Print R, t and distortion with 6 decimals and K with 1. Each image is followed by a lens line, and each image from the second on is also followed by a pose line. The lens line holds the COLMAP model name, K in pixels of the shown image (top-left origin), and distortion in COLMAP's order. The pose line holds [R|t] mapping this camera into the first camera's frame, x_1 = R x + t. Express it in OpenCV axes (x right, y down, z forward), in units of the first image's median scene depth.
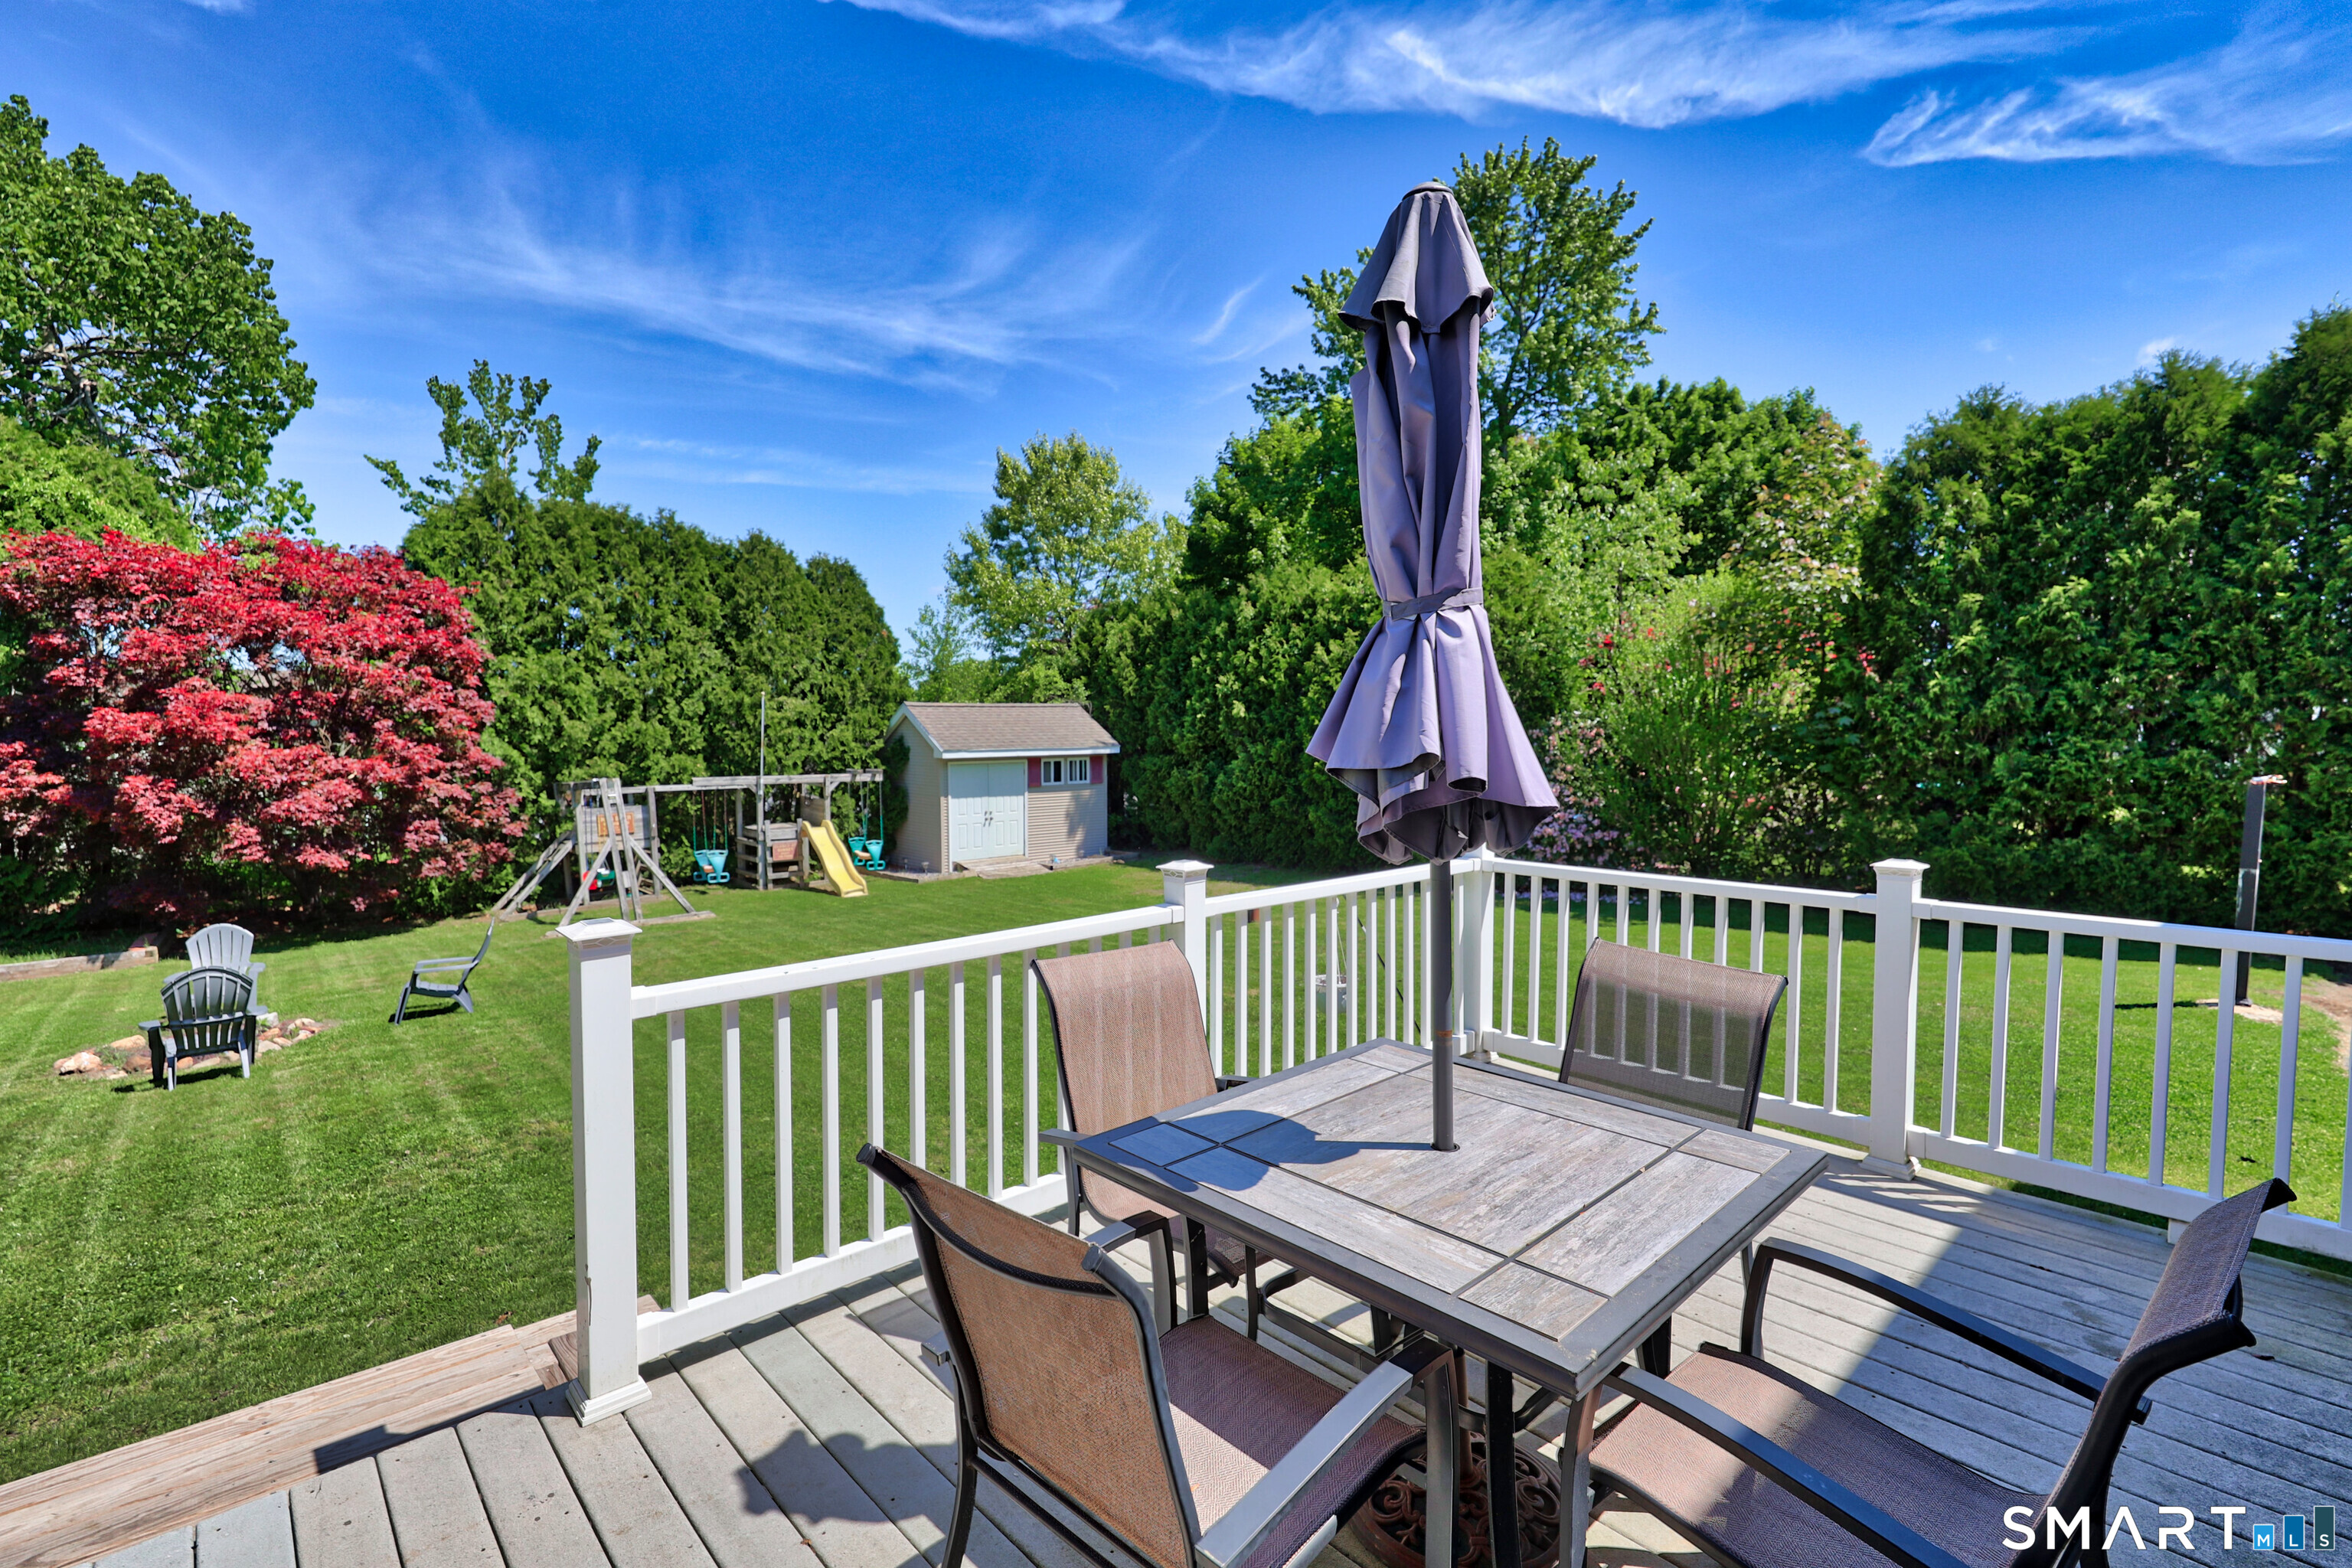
lens RADIAL K [[1068.9, 0, 1177.5], [0, 1068.9, 787.6], [0, 0, 1]] dist [0.005612, -0.000555]
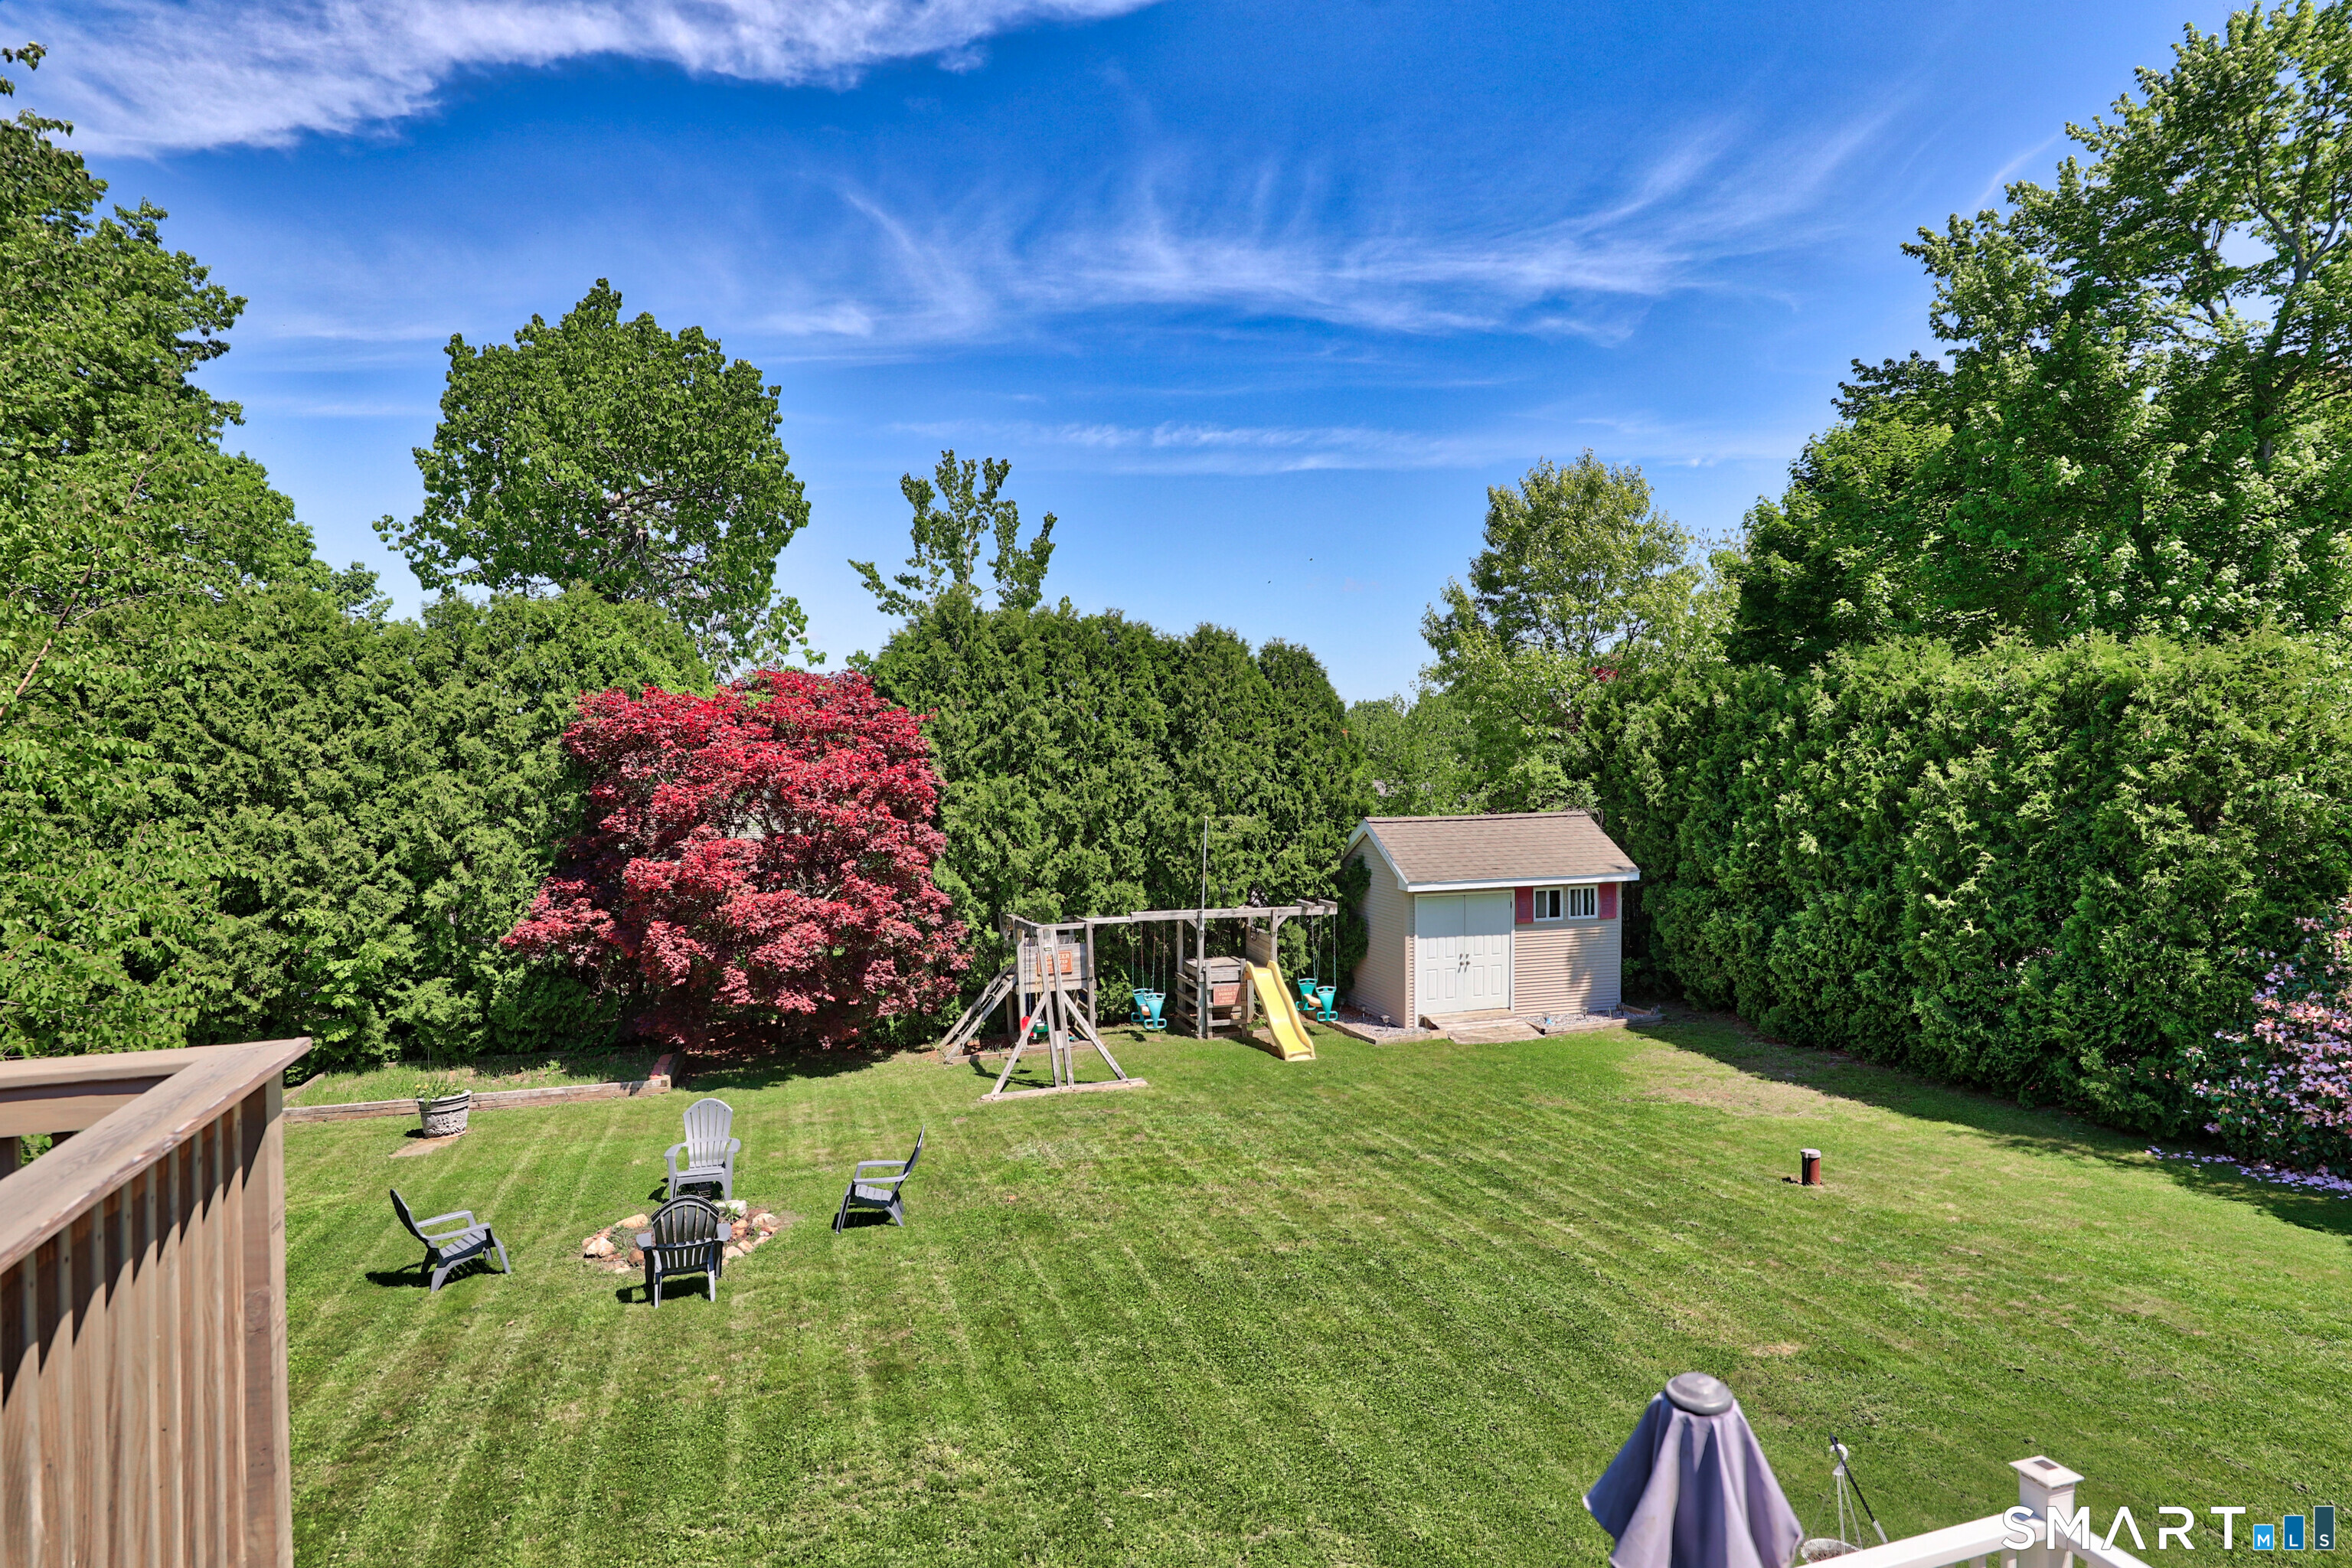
lens RADIAL K [[1319.1, 0, 1176.5], [0, 1319.1, 779.0], [0, 0, 1]] dist [0.005053, -0.002709]
pose [[0.915178, 0.011821, -0.402876, 0.026802], [-0.020351, 0.999650, -0.016897, -0.097907], [0.402535, 0.023663, 0.915099, -0.004697]]
